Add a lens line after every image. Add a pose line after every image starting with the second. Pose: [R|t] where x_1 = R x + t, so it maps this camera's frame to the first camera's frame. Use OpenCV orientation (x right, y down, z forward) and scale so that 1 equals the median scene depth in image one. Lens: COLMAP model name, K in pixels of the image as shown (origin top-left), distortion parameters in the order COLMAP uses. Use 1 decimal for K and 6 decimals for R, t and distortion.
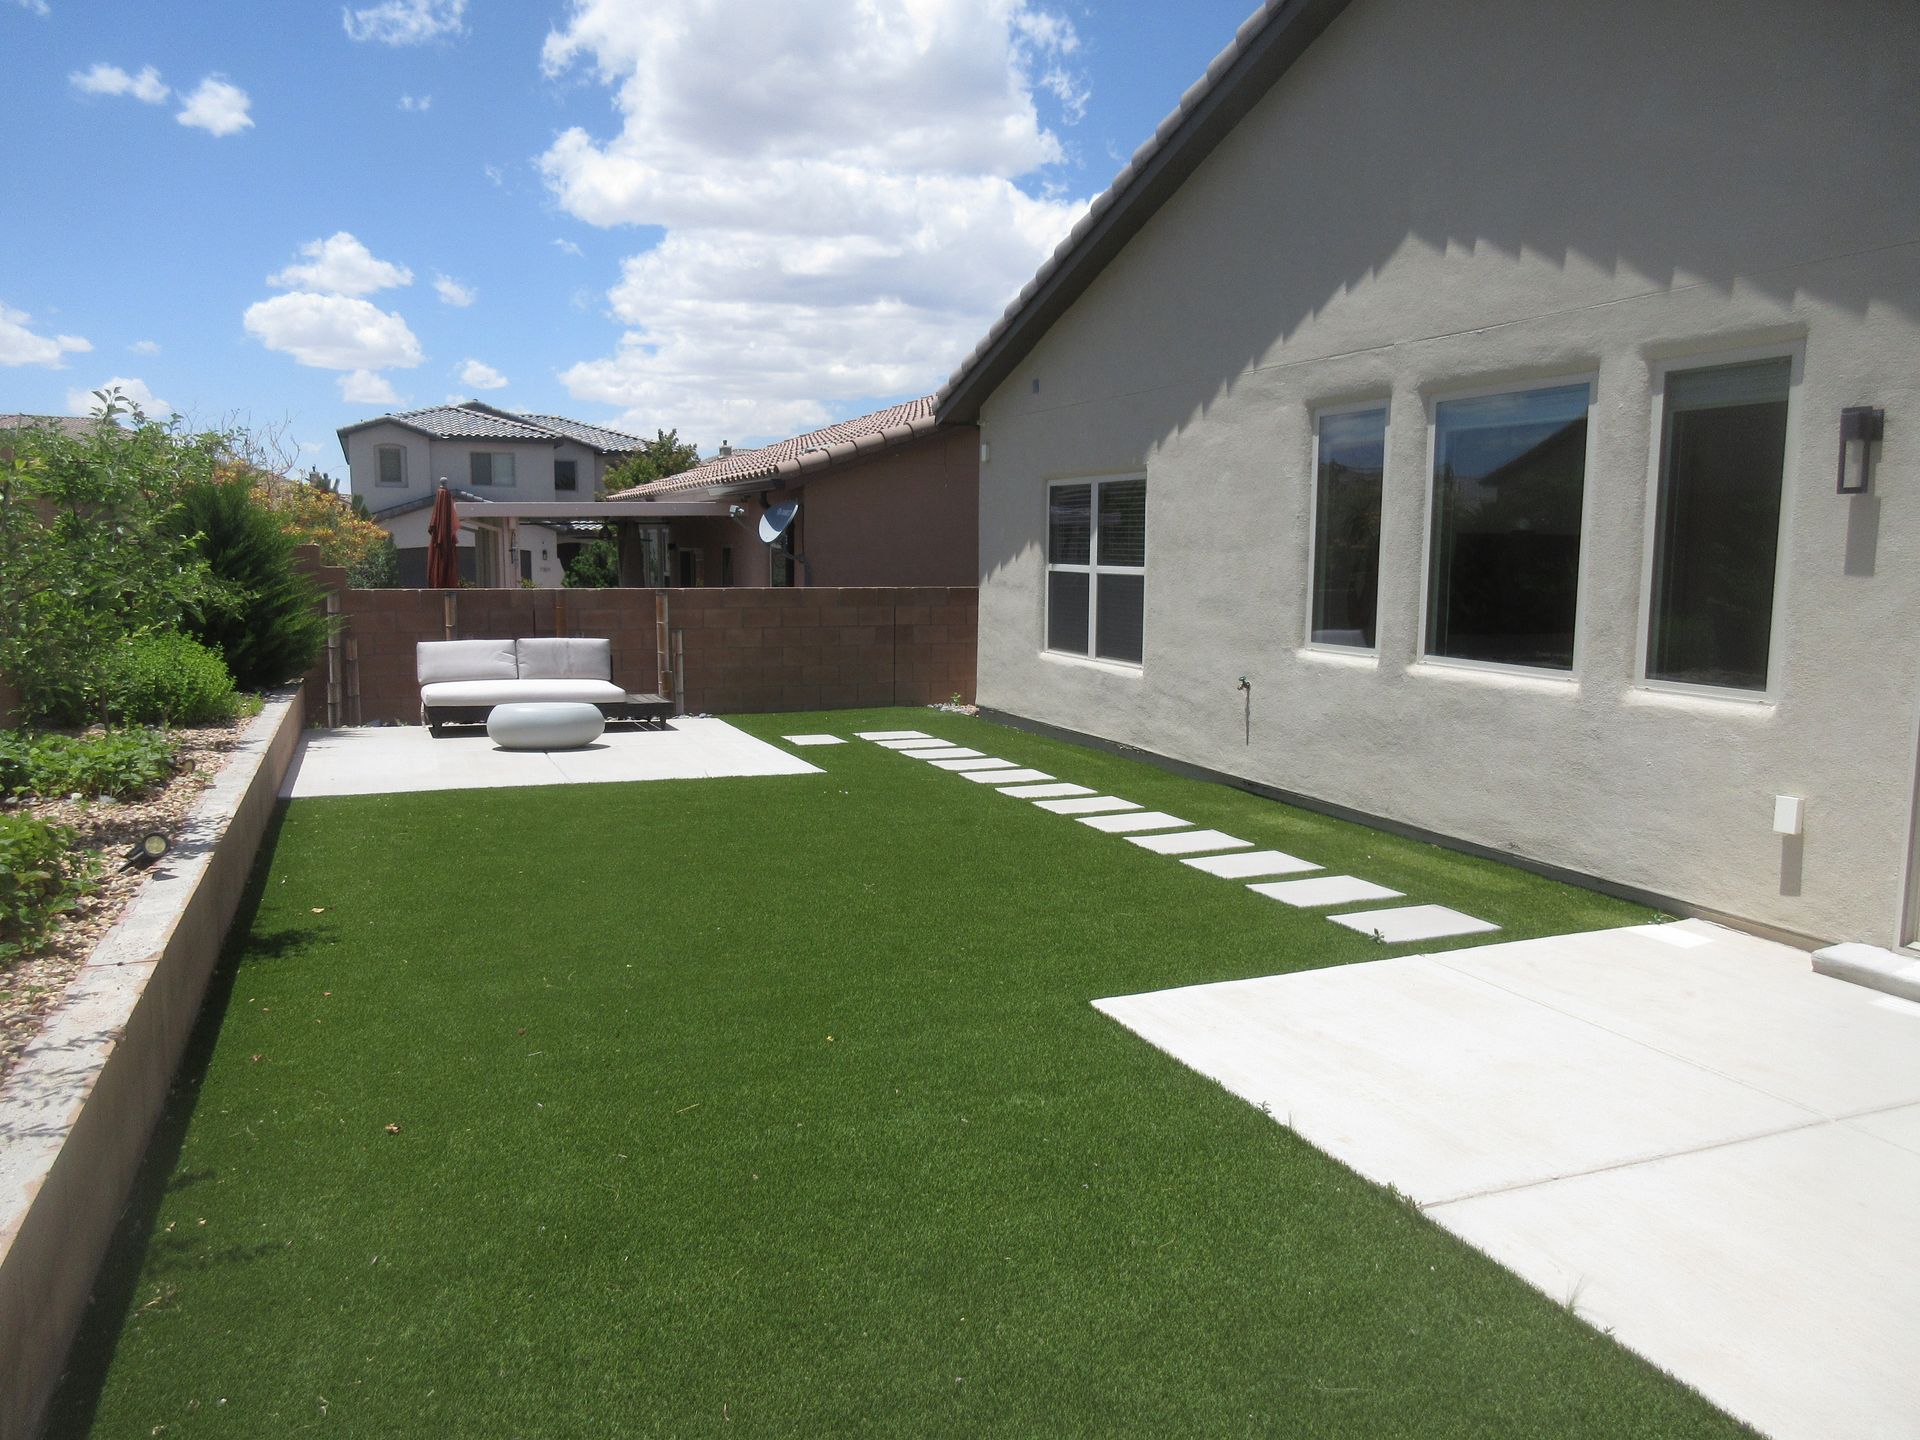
lens RADIAL K [[1425.2, 0, 960.0], [0, 1425.2, 720.0], [0, 0, 1]] dist [0.008897, 0.008002]
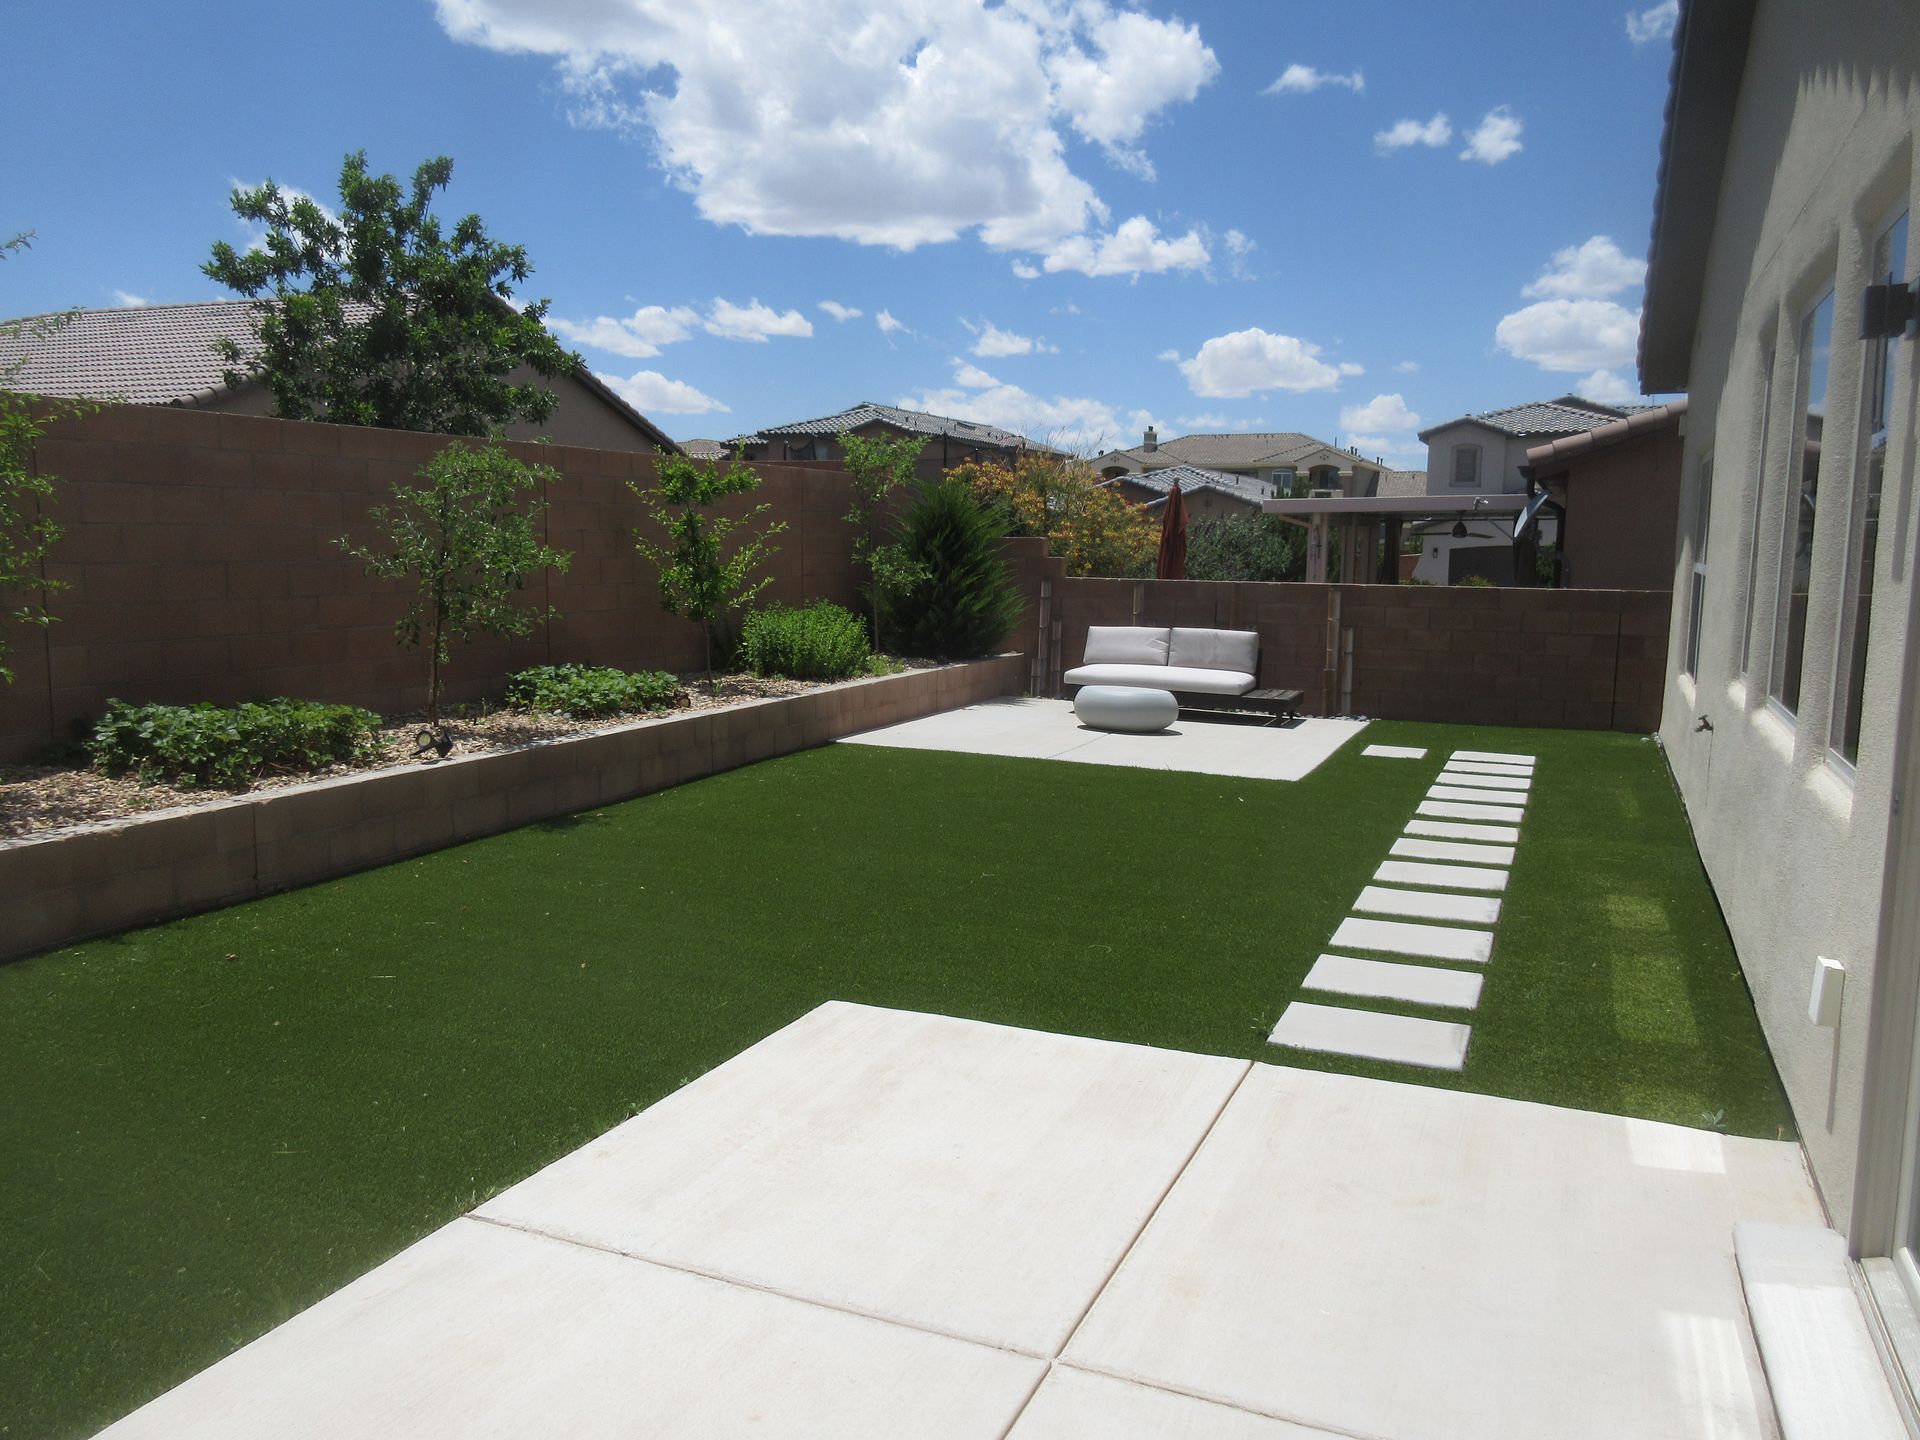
lens RADIAL K [[1425.2, 0, 960.0], [0, 1425.2, 720.0], [0, 0, 1]] dist [0.008897, 0.008002]
pose [[0.694559, 0.092185, -0.713505, 0.335668], [-0.092965, 0.994942, 0.038050, -0.014532], [0.713404, 0.039903, 0.699616, 0.156477]]
